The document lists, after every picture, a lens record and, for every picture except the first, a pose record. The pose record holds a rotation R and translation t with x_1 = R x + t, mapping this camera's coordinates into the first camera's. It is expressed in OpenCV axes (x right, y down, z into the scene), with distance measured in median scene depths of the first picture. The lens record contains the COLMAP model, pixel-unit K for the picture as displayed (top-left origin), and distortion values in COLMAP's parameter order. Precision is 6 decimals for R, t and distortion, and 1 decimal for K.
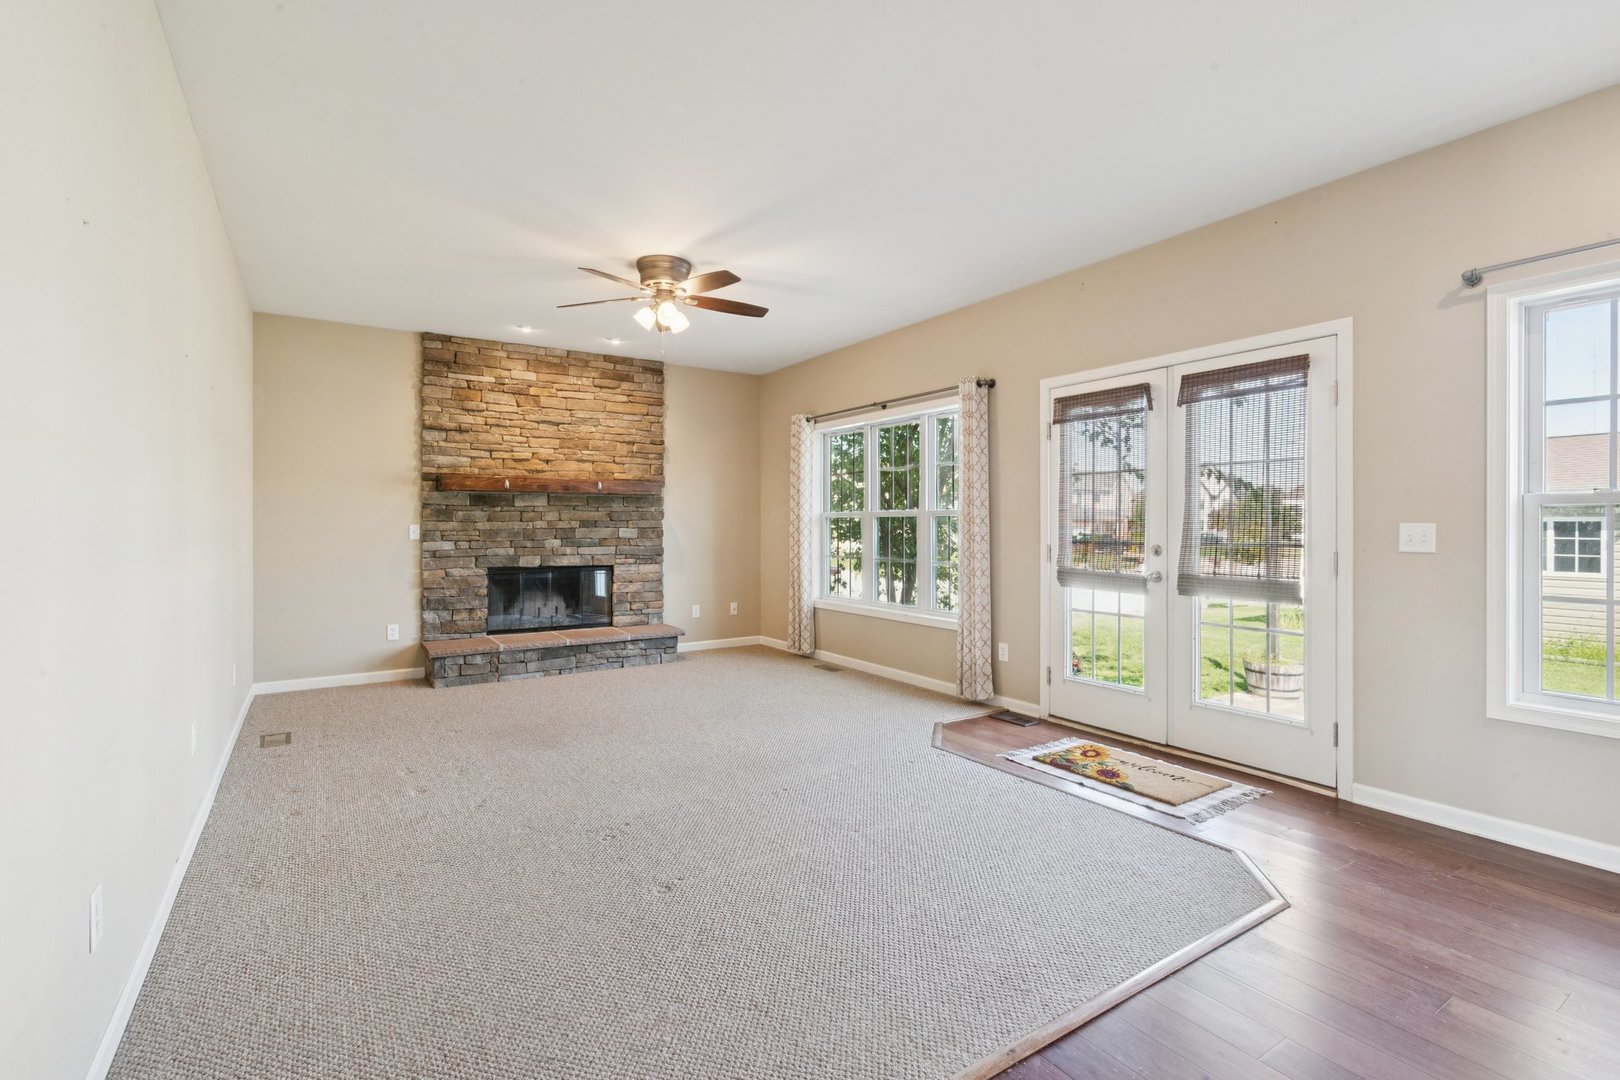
lens RADIAL K [[740.2, 0, 808.7], [0, 740.2, 527.8], [0, 0, 1]] dist [0.000996, 0.000081]
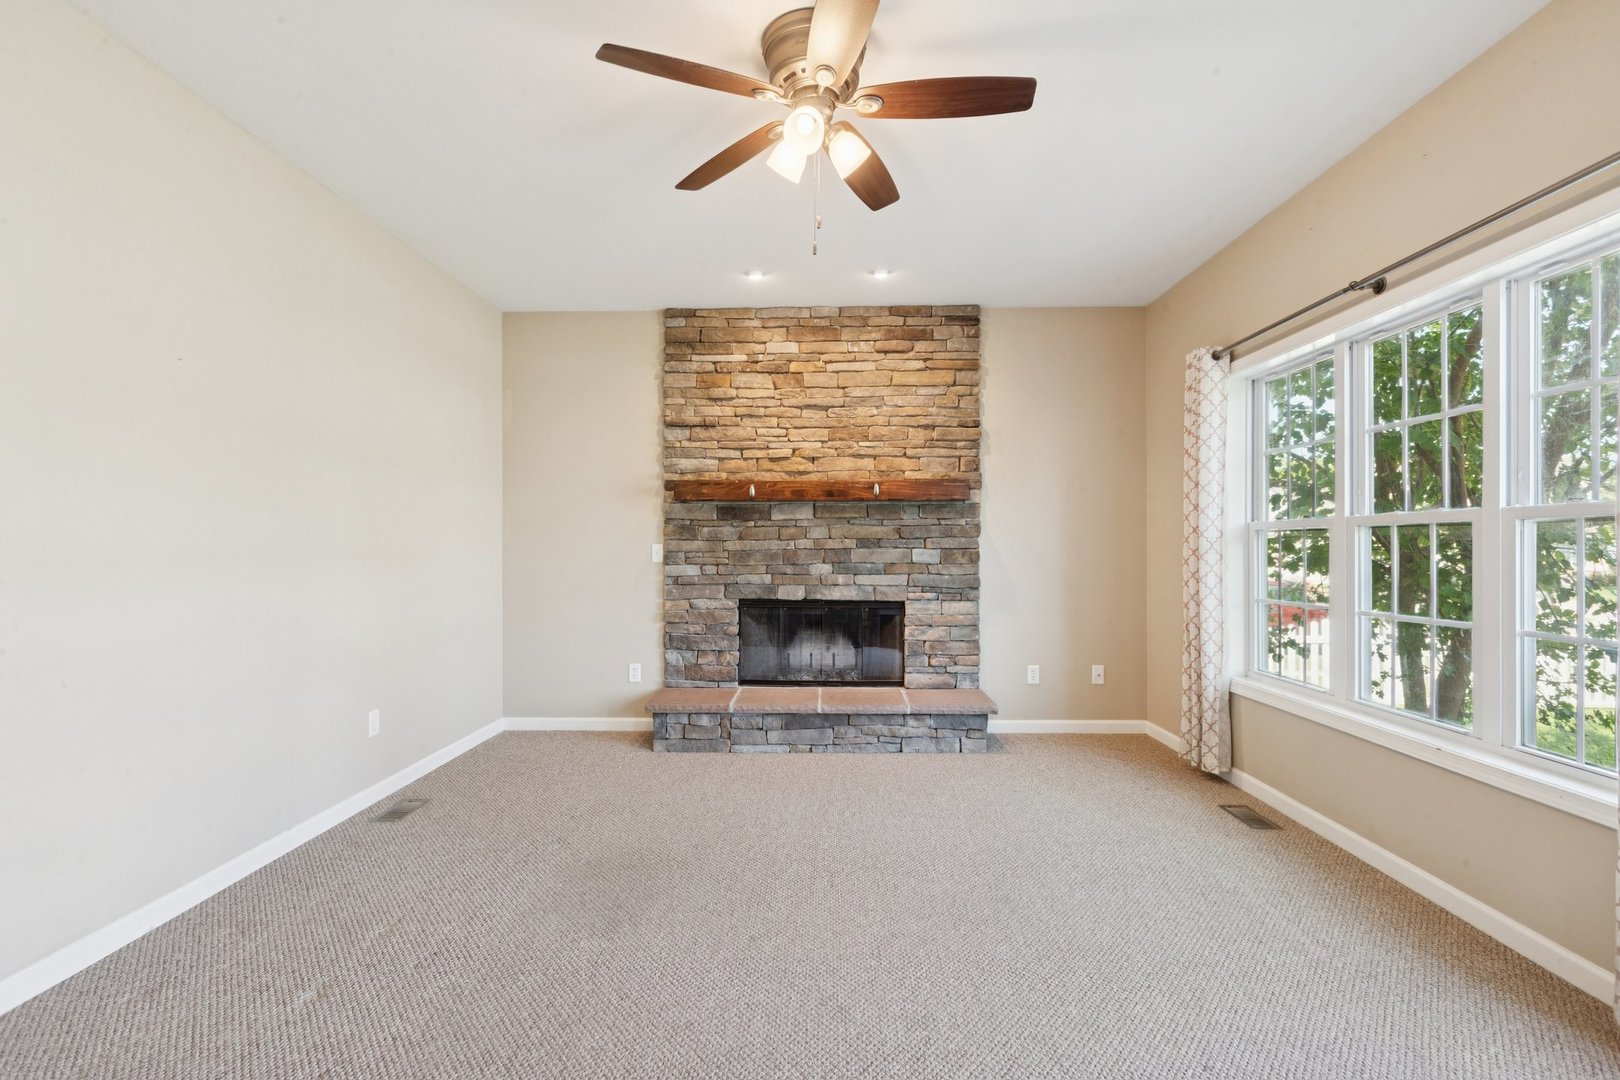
lens RADIAL K [[733.5, 0, 812.1], [0, 733.5, 547.2], [0, 0, 1]] dist [0.003231, 0.000942]
pose [[0.822483, -0.000113, -0.568789, 0.067158], [-0.002089, 0.999993, -0.003219, 0.001261], [0.568785, 0.003835, 0.822477, 0.390894]]
